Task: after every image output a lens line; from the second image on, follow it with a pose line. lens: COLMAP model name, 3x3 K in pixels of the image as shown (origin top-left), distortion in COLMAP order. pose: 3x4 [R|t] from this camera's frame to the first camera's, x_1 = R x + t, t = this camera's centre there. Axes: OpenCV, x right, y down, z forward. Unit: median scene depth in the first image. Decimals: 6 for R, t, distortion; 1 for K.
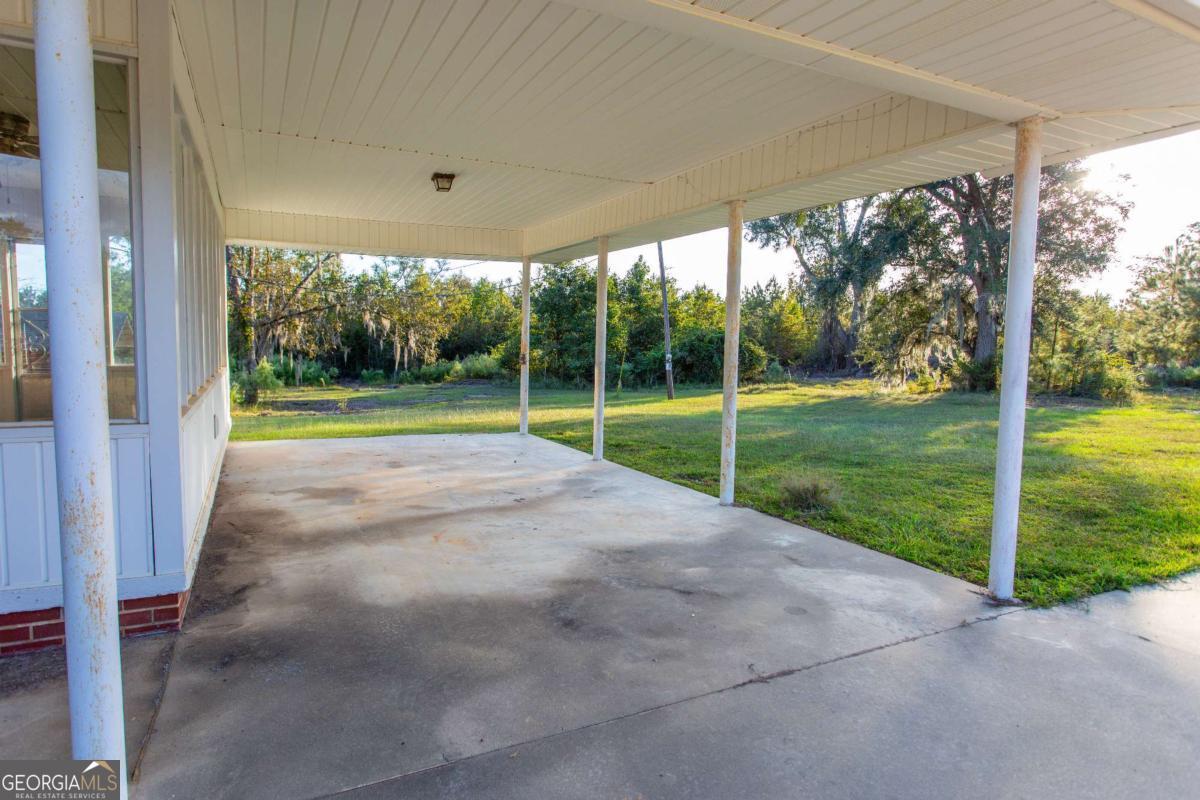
lens RADIAL K [[668.1, 0, 599.0], [0, 668.1, 398.0], [0, 0, 1]] dist [-0.019506, 0.004349]
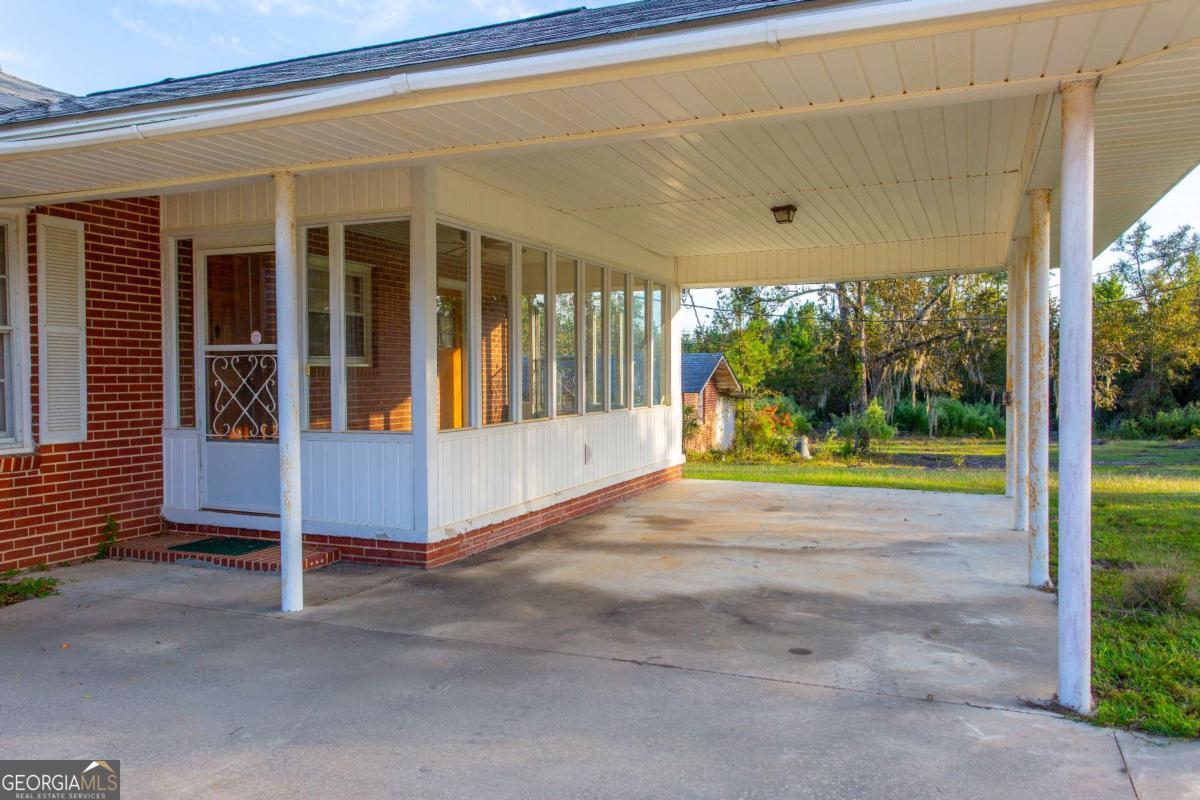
lens RADIAL K [[931.2, 0, 597.4], [0, 931.2, 398.9], [0, 0, 1]] dist [0.013527, 0.000953]
pose [[0.648098, -0.004181, -0.761546, 1.010832], [-0.043951, 0.998113, -0.042884, 0.022412], [0.760288, 0.061264, 0.646691, -0.105740]]
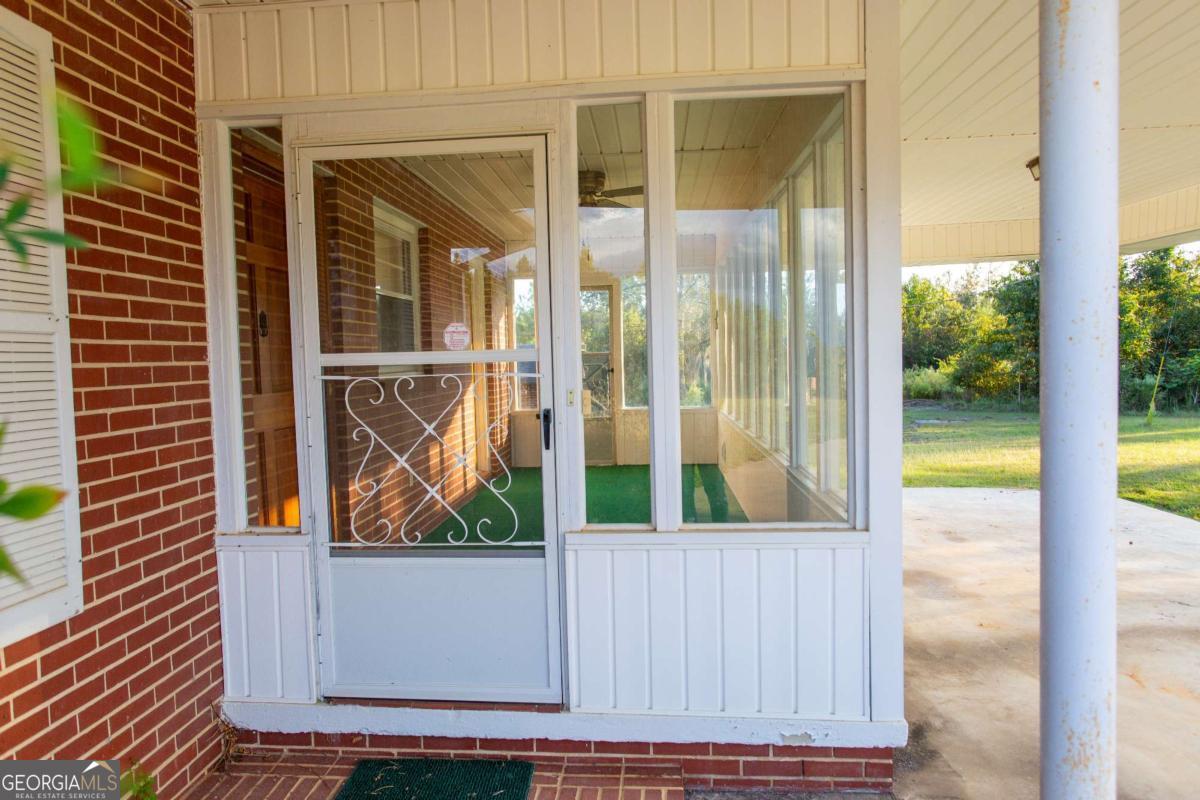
lens RADIAL K [[768.3, 0, 597.3], [0, 768.3, 398.2], [0, 0, 1]] dist [-0.018238, 0.003786]
pose [[0.851274, -0.012496, -0.524573, -0.352249], [-0.000835, 0.999683, -0.025169, -0.073105], [0.524722, 0.021864, 0.850993, 0.028338]]
